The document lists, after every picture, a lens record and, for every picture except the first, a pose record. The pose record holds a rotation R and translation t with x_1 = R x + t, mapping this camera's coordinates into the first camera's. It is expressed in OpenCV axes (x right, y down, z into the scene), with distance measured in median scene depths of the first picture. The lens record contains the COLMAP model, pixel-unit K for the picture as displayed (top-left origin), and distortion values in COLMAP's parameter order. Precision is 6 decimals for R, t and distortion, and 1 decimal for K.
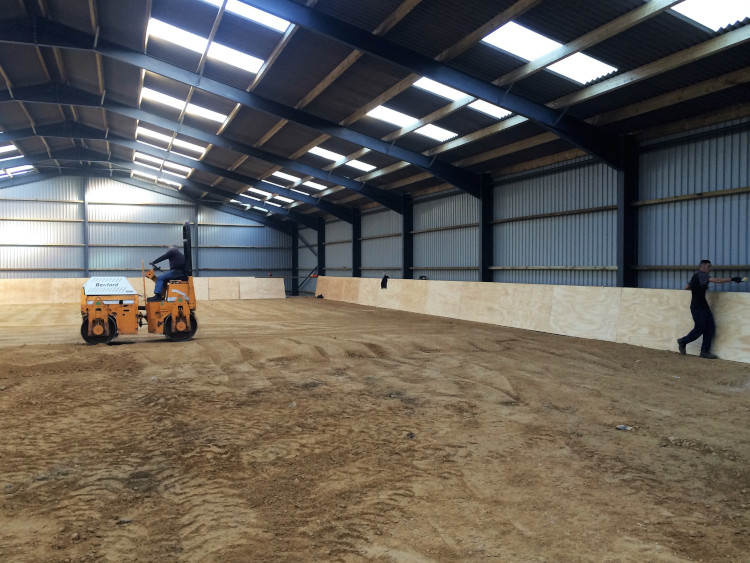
lens RADIAL K [[648.8, 0, 375.0], [0, 648.8, 281.5], [0, 0, 1]] dist [0.103967, -0.142391]
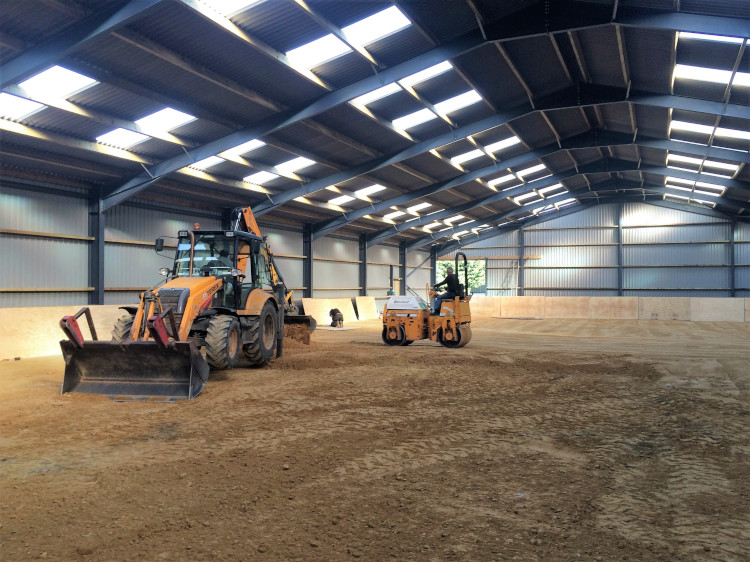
lens RADIAL K [[648.8, 0, 375.0], [0, 648.8, 281.0], [0, 0, 1]] dist [0.103967, -0.142391]
pose [[0.714867, -0.003692, -0.699250, 0.060641], [-0.016548, 0.999617, -0.022195, -0.001047], [0.699064, 0.027437, 0.714532, -0.113835]]
